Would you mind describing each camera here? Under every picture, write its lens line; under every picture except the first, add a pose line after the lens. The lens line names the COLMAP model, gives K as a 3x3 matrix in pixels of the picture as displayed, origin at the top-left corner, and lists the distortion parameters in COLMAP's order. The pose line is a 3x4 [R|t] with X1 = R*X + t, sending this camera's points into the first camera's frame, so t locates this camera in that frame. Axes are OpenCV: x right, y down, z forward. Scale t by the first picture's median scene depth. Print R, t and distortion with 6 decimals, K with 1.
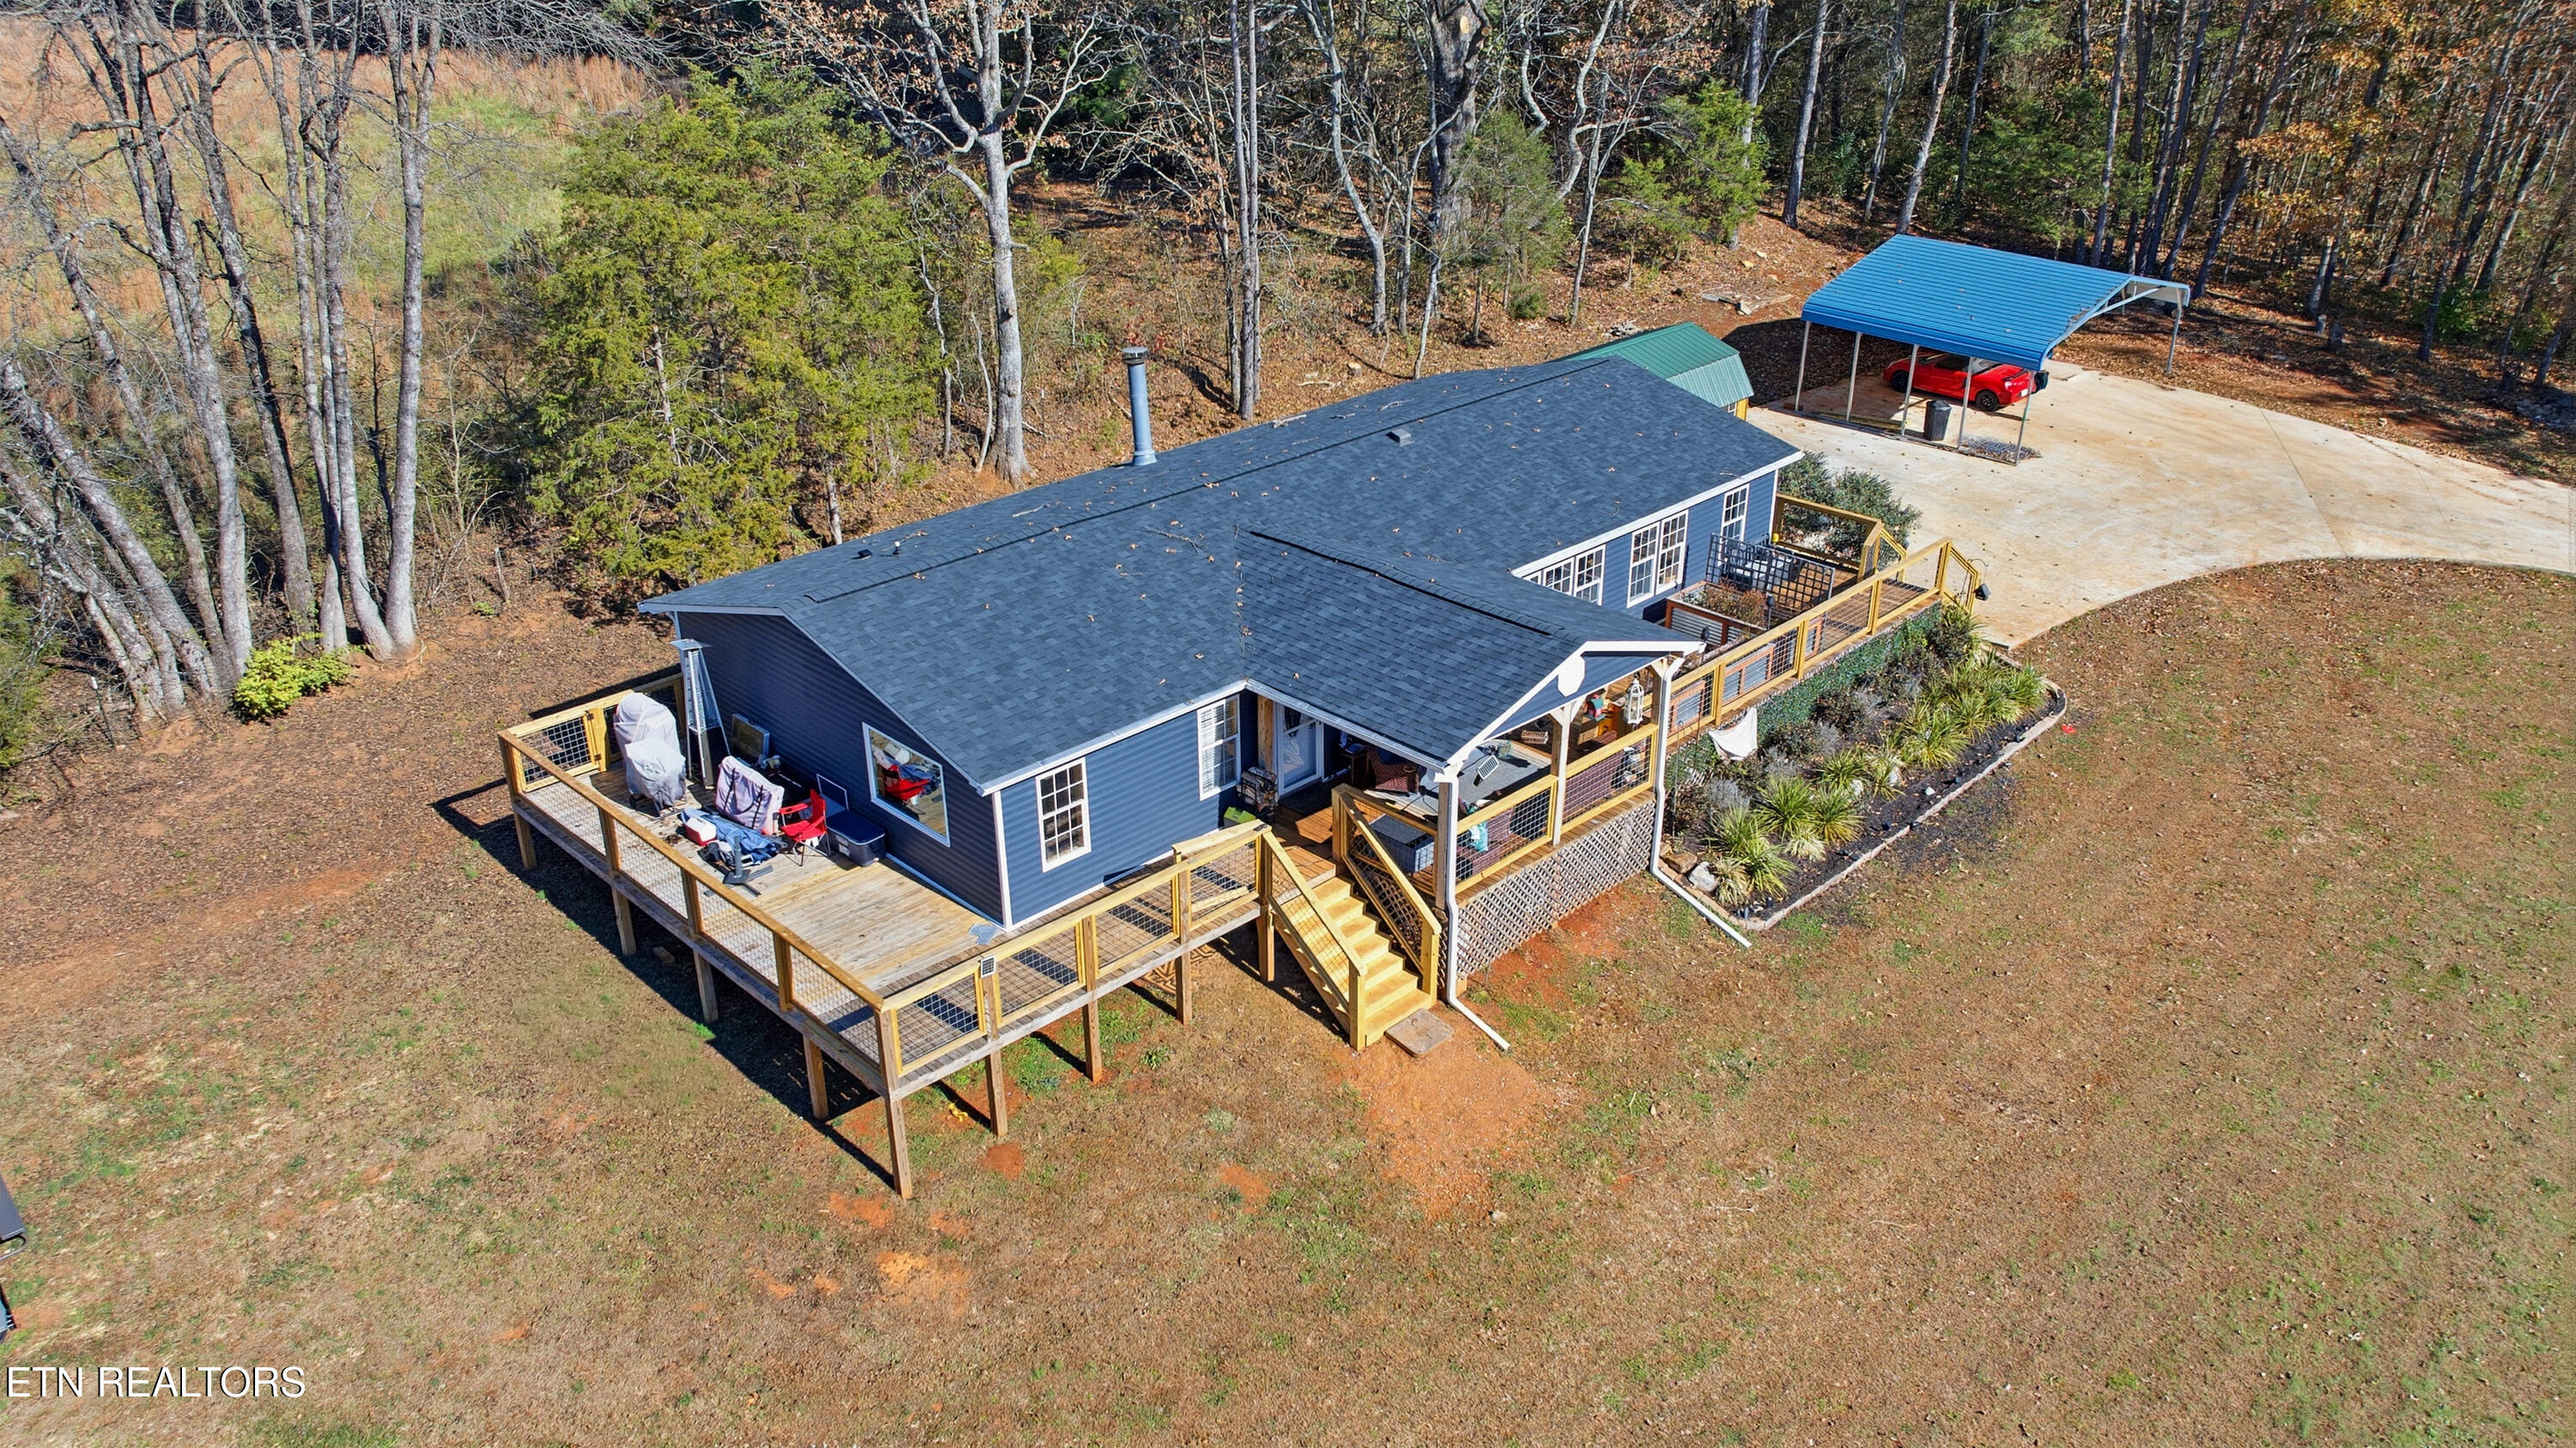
lens RADIAL K [[1827.3, 0, 1286.7], [0, 1827.3, 725.7], [0, 0, 1]] dist [-0.037592, 0.041548]
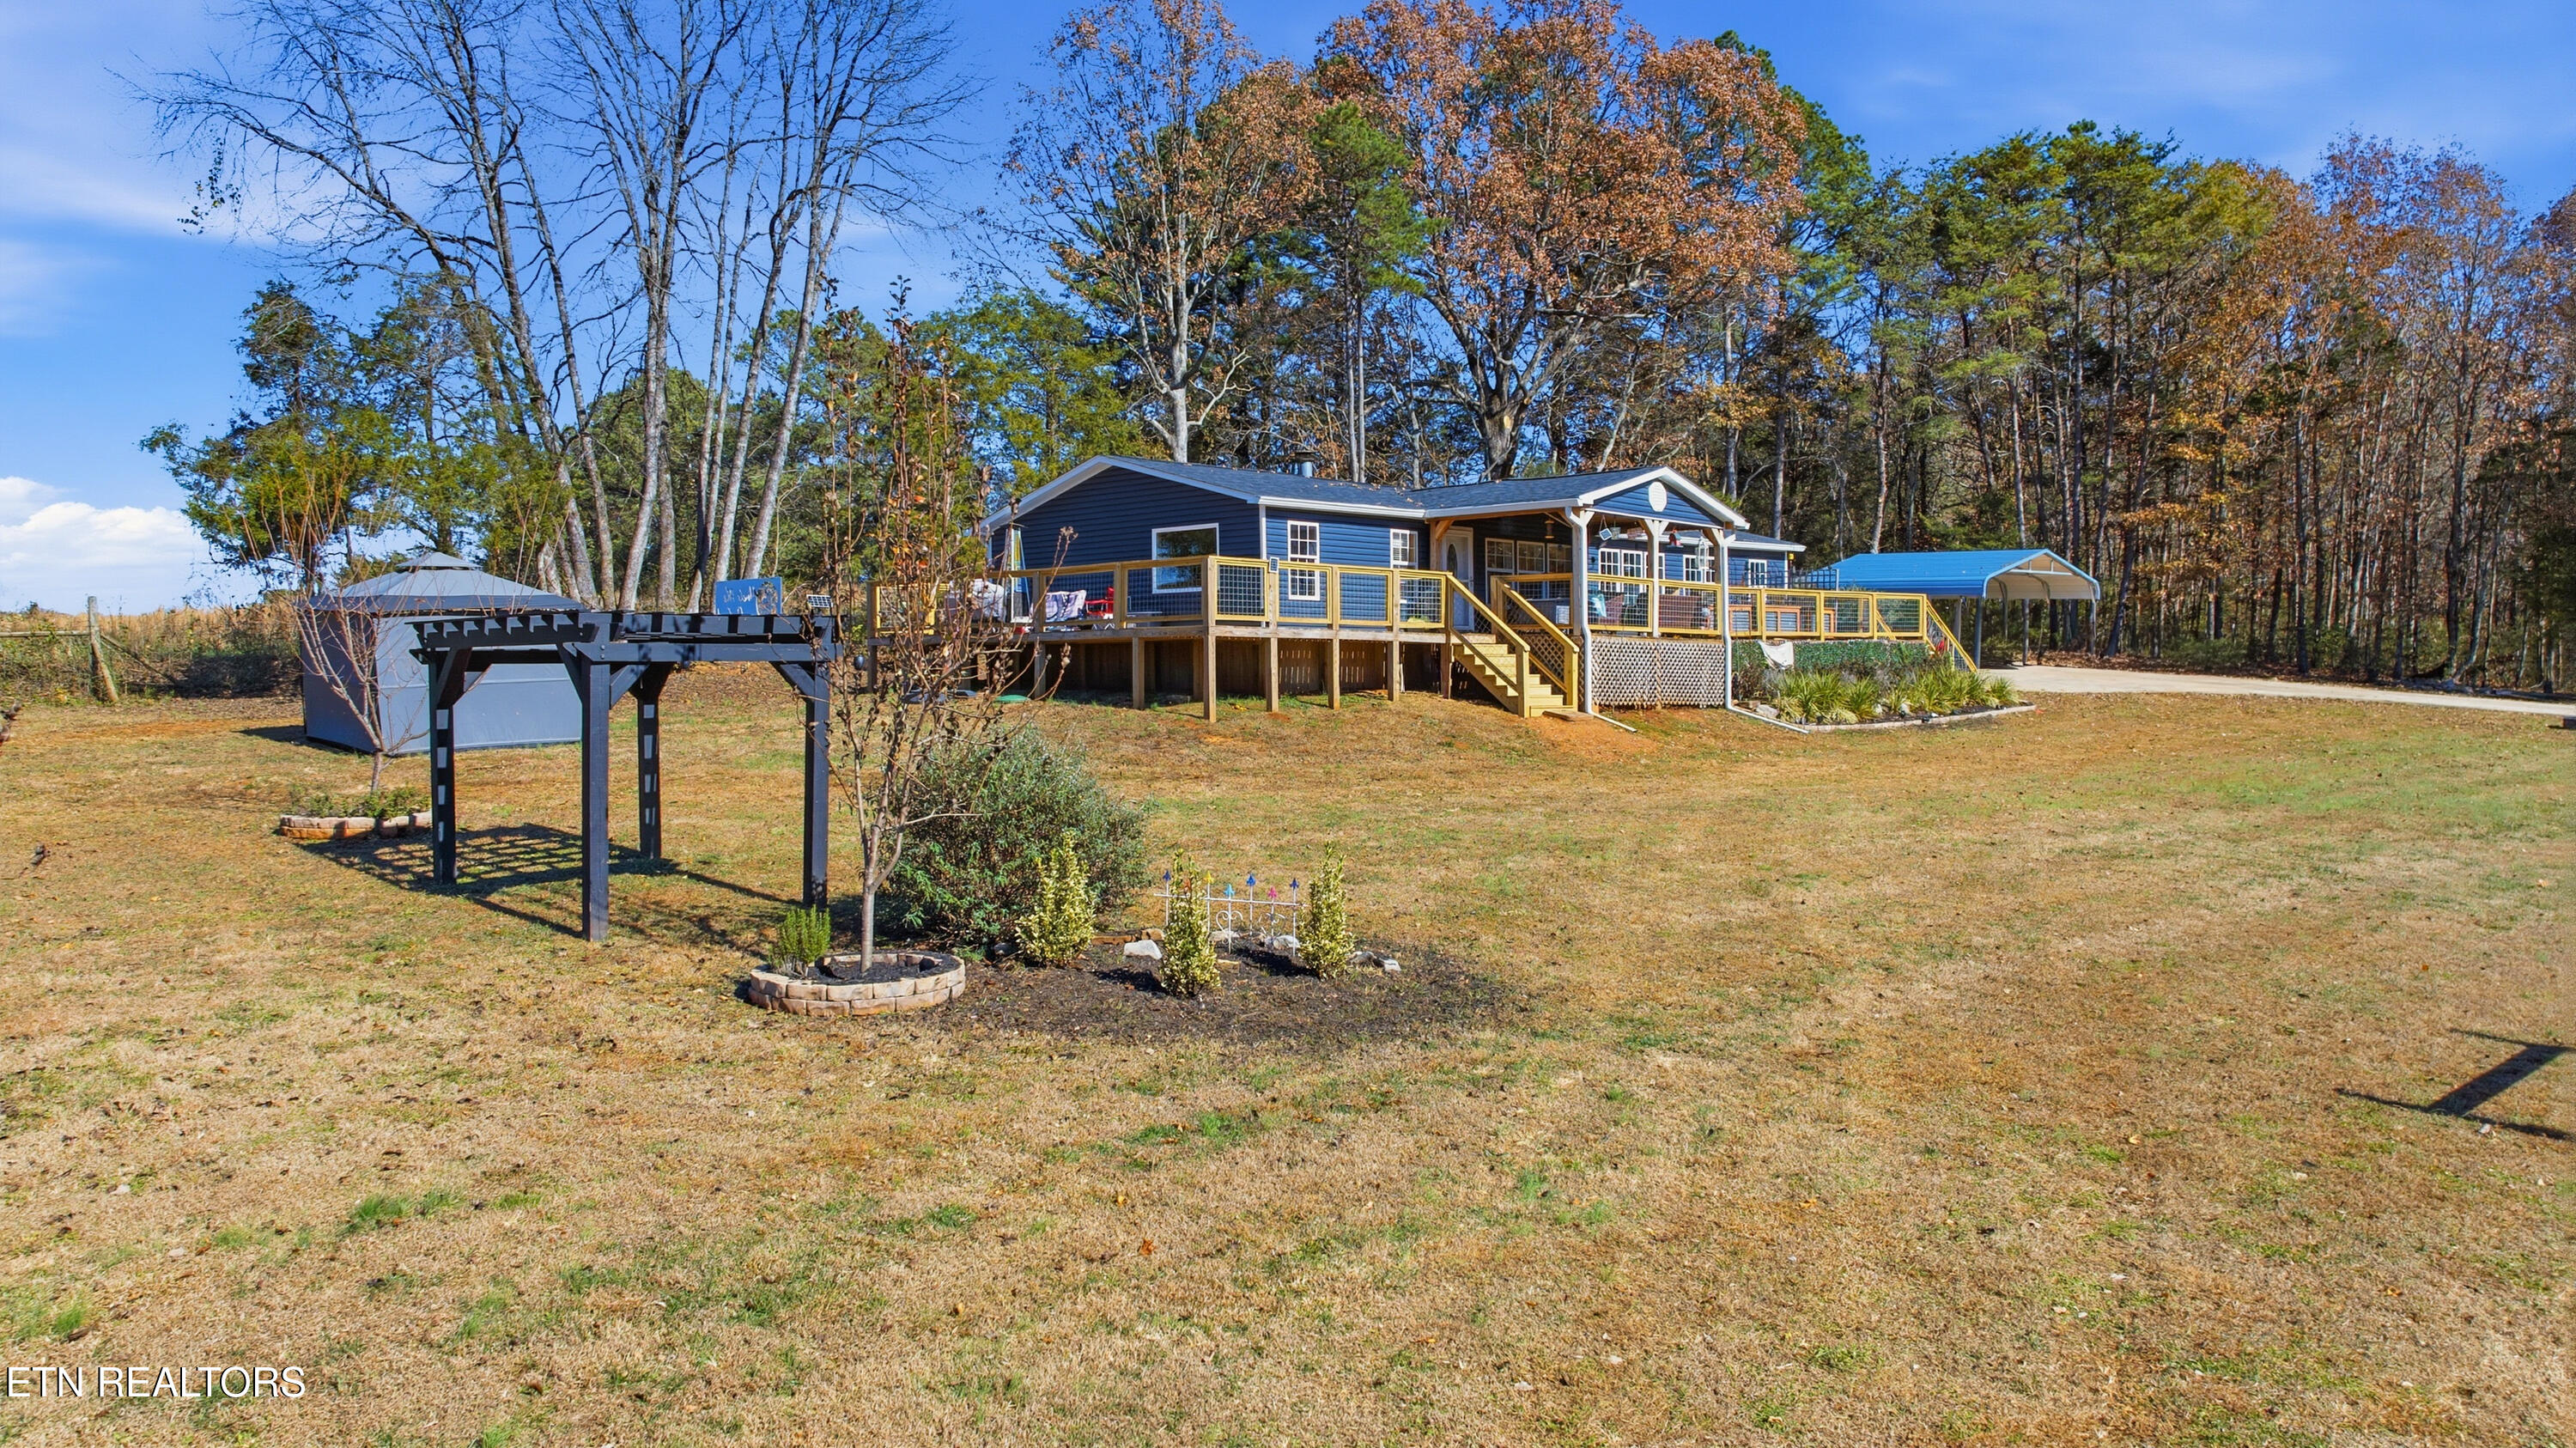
lens RADIAL K [[1827.3, 0, 1289.5], [0, 1827.3, 722.4], [0, 0, 1]] dist [-0.037592, 0.041548]
pose [[0.999951, 0.001354, 0.009854, -0.141511], [0.002861, 0.909657, -0.415351, 0.710291], [-0.009526, 0.415359, 0.909608, -0.204858]]
